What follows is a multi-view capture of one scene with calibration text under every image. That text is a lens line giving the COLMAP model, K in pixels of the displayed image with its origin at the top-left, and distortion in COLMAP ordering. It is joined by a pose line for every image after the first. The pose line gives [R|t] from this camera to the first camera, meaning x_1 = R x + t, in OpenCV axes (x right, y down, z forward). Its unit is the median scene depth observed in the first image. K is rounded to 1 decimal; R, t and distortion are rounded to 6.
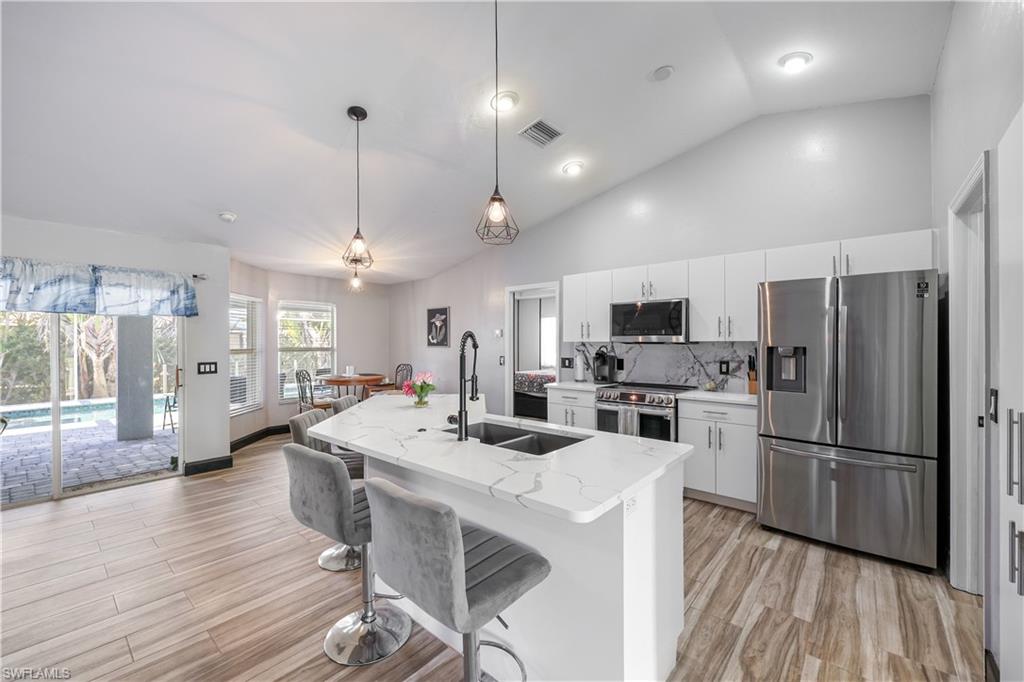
lens RADIAL K [[410.2, 0, 509.2], [0, 410.2, 340.6], [0, 0, 1]] dist [-0.005310, 0.000543]
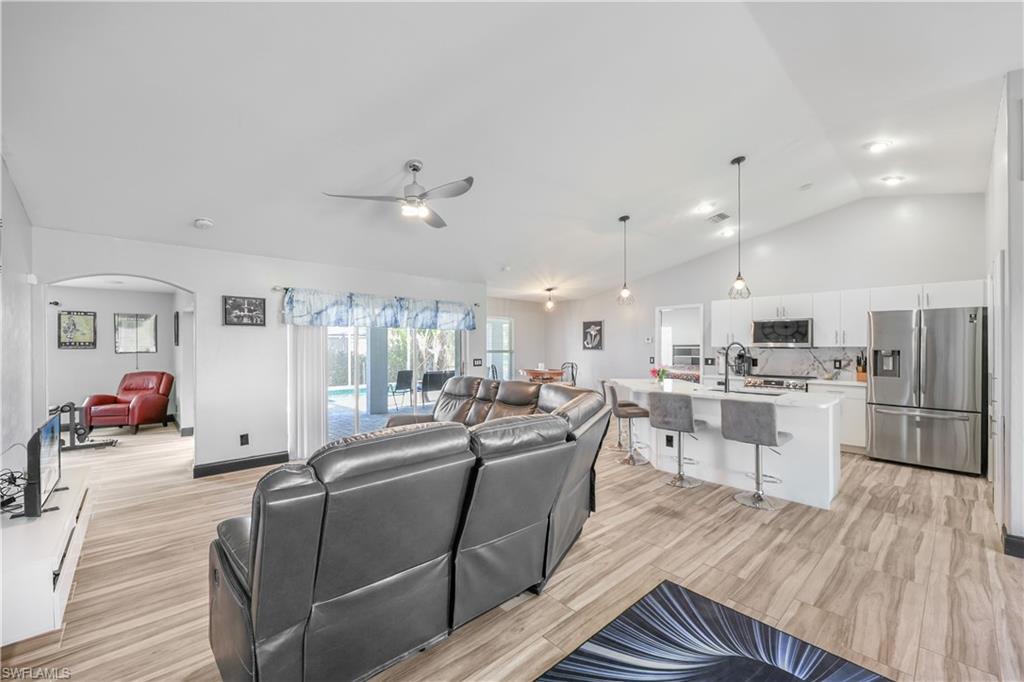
lens RADIAL K [[410.2, 0, 512.8], [0, 410.2, 345.5], [0, 0, 1]] dist [-0.005310, 0.000543]
pose [[0.993606, 0.003641, -0.112846, -0.481545], [-0.003639, 0.999993, 0.000230, 0.001128], [0.112846, 0.000182, 0.993612, -0.613593]]
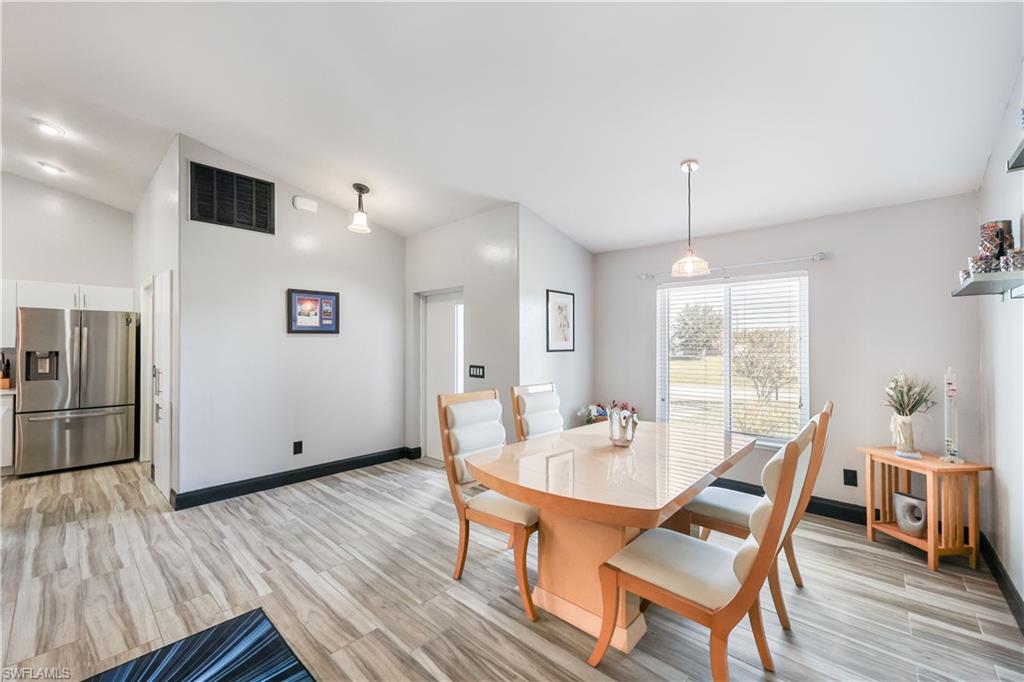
lens RADIAL K [[410.2, 0, 510.2], [0, 410.2, 340.3], [0, 0, 1]] dist [-0.005310, 0.000543]
pose [[0.020784, 0.012787, 0.999702, -0.593287], [0.003510, 0.999911, -0.012862, -0.000010], [-0.999778, 0.003776, 0.020737, -0.571084]]
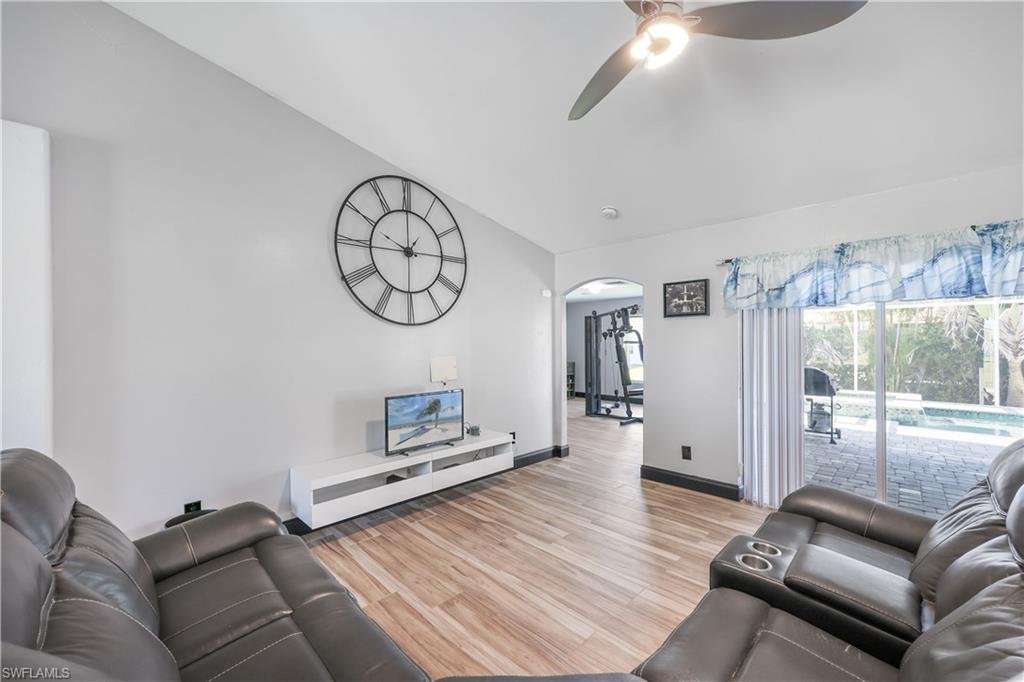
lens RADIAL K [[410.2, 0, 513.9], [0, 410.2, 344.1], [0, 0, 1]] dist [-0.005310, 0.000543]
pose [[-0.070932, 0.009816, -0.997433, -0.377007], [0.006099, 0.999937, 0.009407, 0.002406], [0.997463, -0.005416, -0.070987, 0.125195]]
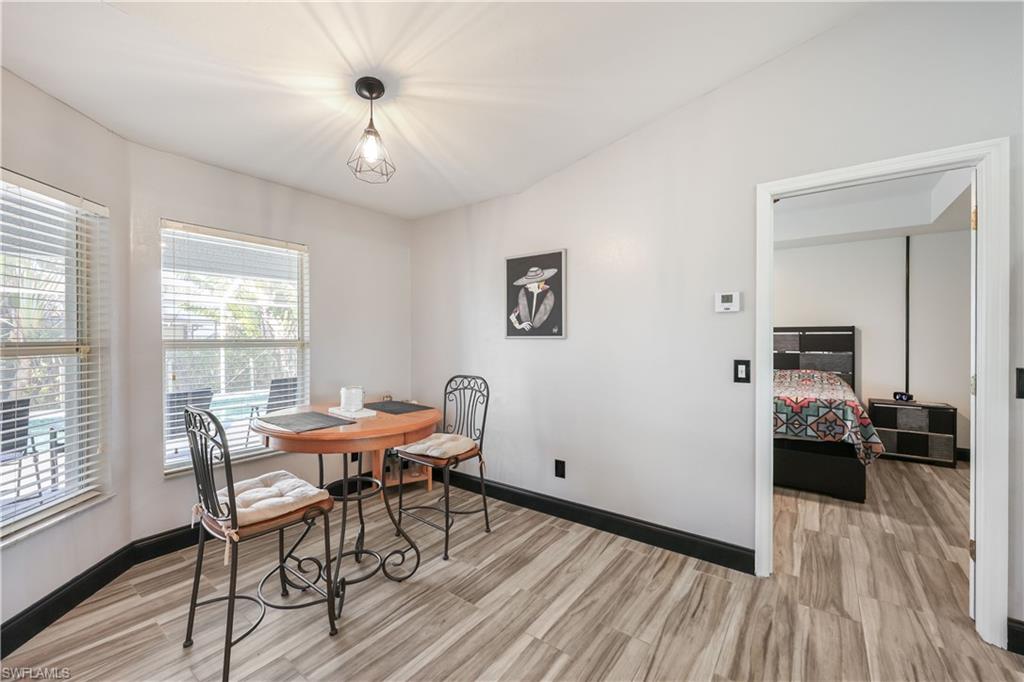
lens RADIAL K [[410.2, 0, 509.1], [0, 410.2, 336.0], [0, 0, 1]] dist [-0.005310, 0.000543]
pose [[0.997552, 0.002382, 0.069883, -0.401044], [-0.002627, 0.999991, 0.003415, 0.020116], [-0.069874, -0.003591, 0.997549, 0.915346]]
